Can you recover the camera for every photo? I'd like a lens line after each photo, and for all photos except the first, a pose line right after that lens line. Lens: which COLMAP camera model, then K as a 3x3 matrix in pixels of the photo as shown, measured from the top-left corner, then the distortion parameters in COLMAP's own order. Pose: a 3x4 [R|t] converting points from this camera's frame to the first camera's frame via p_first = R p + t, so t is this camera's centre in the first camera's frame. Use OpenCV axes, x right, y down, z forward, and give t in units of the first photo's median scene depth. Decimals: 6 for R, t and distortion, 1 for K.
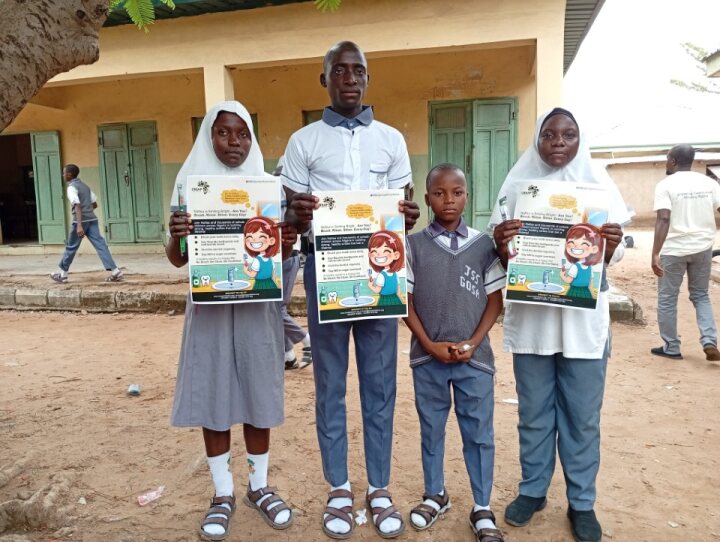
lens RADIAL K [[558.6, 0, 360.0], [0, 558.6, 271.0], [0, 0, 1]] dist [0.078500, -0.146801]
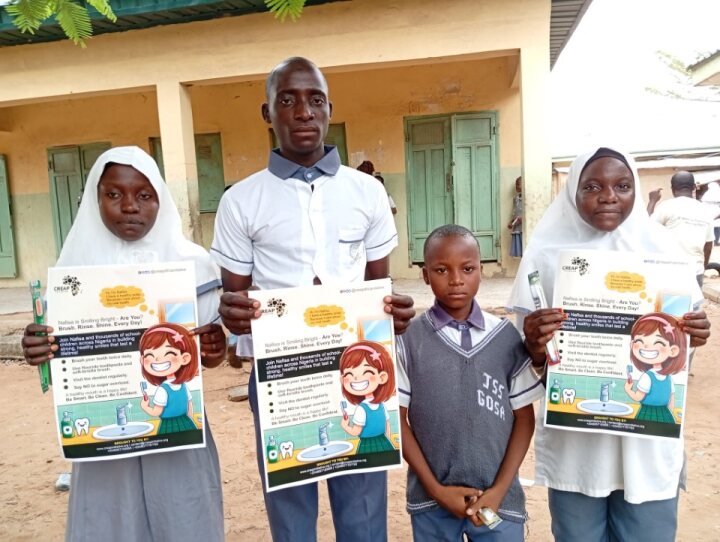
lens RADIAL K [[558.6, 0, 360.0], [0, 558.6, 271.0], [0, 0, 1]] dist [0.078500, -0.146801]
pose [[0.998727, -0.029199, 0.041127, 0.011509], [0.029994, 0.999372, -0.018857, -0.124705], [-0.040551, 0.020067, 0.998976, 0.310624]]
